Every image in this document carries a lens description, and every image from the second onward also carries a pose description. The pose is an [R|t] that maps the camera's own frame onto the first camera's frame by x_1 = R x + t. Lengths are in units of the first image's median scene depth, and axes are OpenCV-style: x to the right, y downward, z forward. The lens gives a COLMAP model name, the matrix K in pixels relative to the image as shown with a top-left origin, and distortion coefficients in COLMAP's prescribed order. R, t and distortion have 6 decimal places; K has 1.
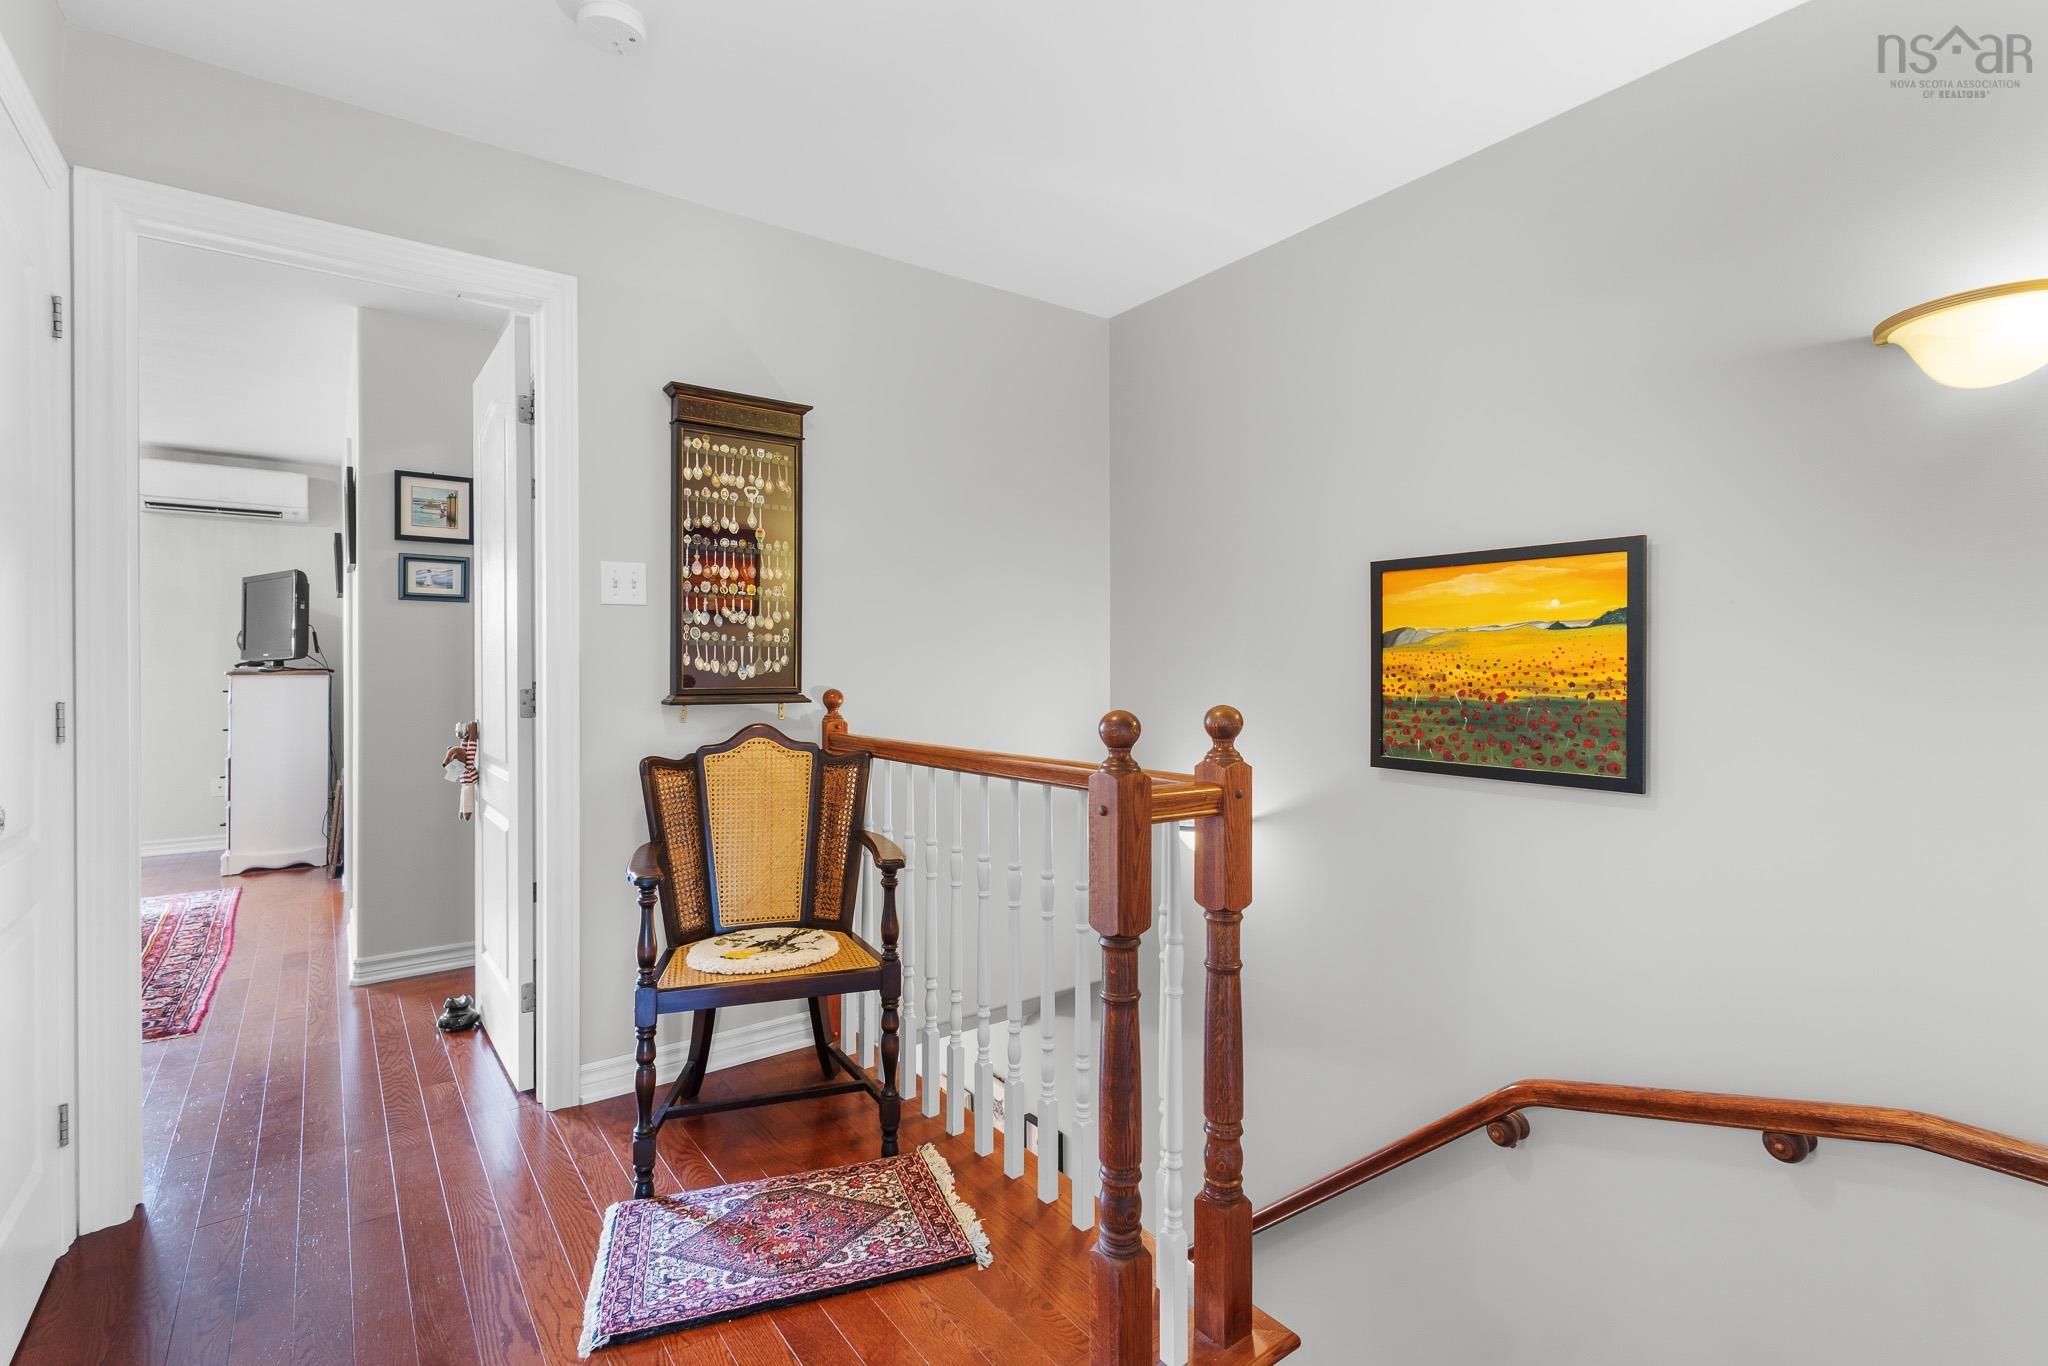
lens RADIAL K [[946.3, 0, 1015.0], [0, 946.3, 676.3], [0, 0, 1]] dist [0.007129, -0.001652]
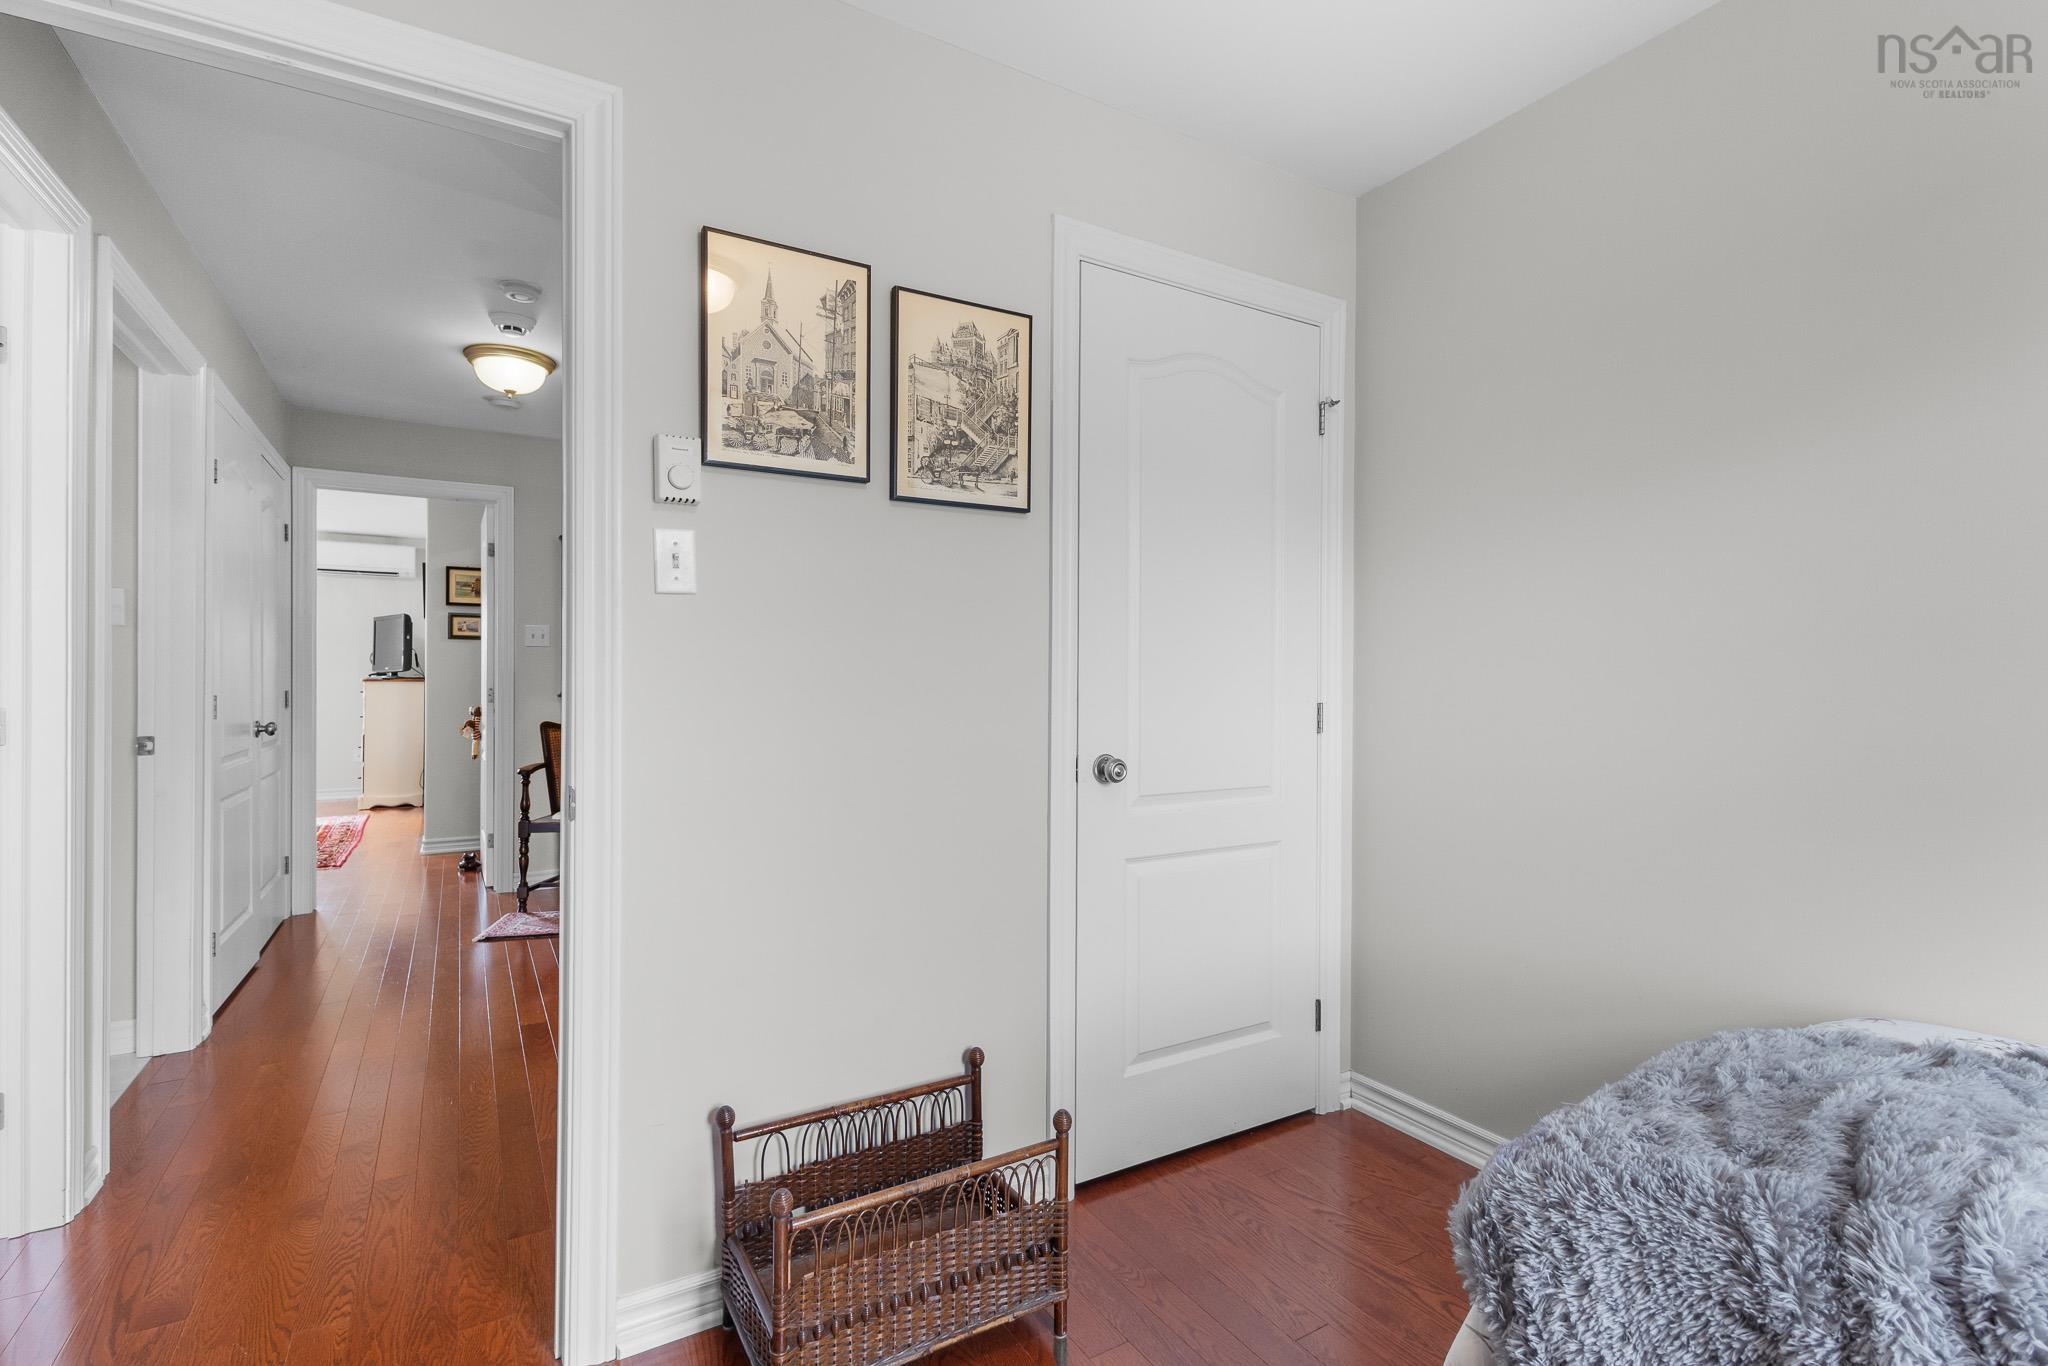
lens RADIAL K [[946.3, 0, 1024.4], [0, 946.3, 685.2], [0, 0, 1]] dist [0.007129, -0.001652]
pose [[0.995540, 0.004407, -0.094236, 0.587301], [-0.004600, 0.999988, -0.001825, 0.004007], [0.094227, 0.002250, 0.995548, -0.659881]]
